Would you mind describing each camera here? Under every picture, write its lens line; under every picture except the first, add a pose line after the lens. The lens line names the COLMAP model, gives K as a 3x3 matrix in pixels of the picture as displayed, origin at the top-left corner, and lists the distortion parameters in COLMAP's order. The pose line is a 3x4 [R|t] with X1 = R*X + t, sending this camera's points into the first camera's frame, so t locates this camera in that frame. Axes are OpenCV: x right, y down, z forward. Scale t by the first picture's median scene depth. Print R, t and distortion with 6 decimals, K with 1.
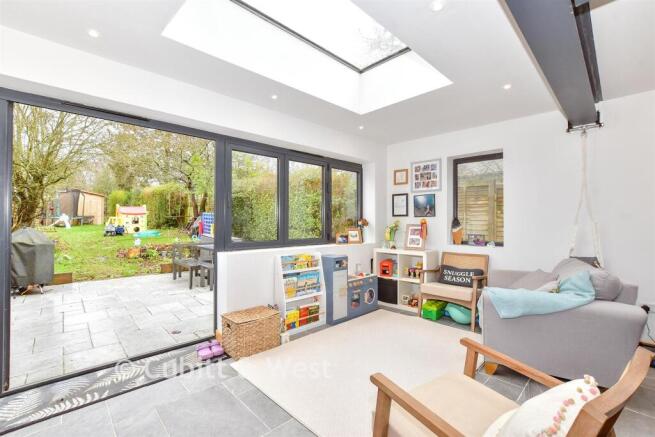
lens RADIAL K [[287.1, 0, 321.2], [0, 287.1, 219.1], [0, 0, 1]] dist [-0.000132, -0.000017]
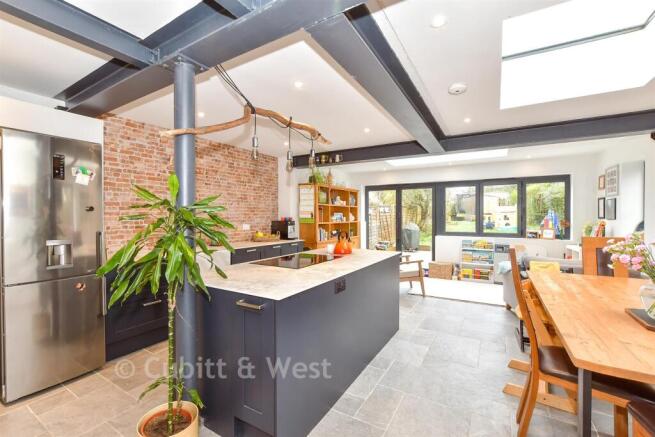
lens RADIAL K [[287.1, 0, 321.2], [0, 287.1, 219.1], [0, 0, 1]] dist [-0.000132, -0.000017]
pose [[0.260917, 0.006320, -0.965340, 1.378010], [0.014995, 0.999831, 0.010599, -0.046133], [0.965245, -0.017241, 0.260779, -0.411725]]
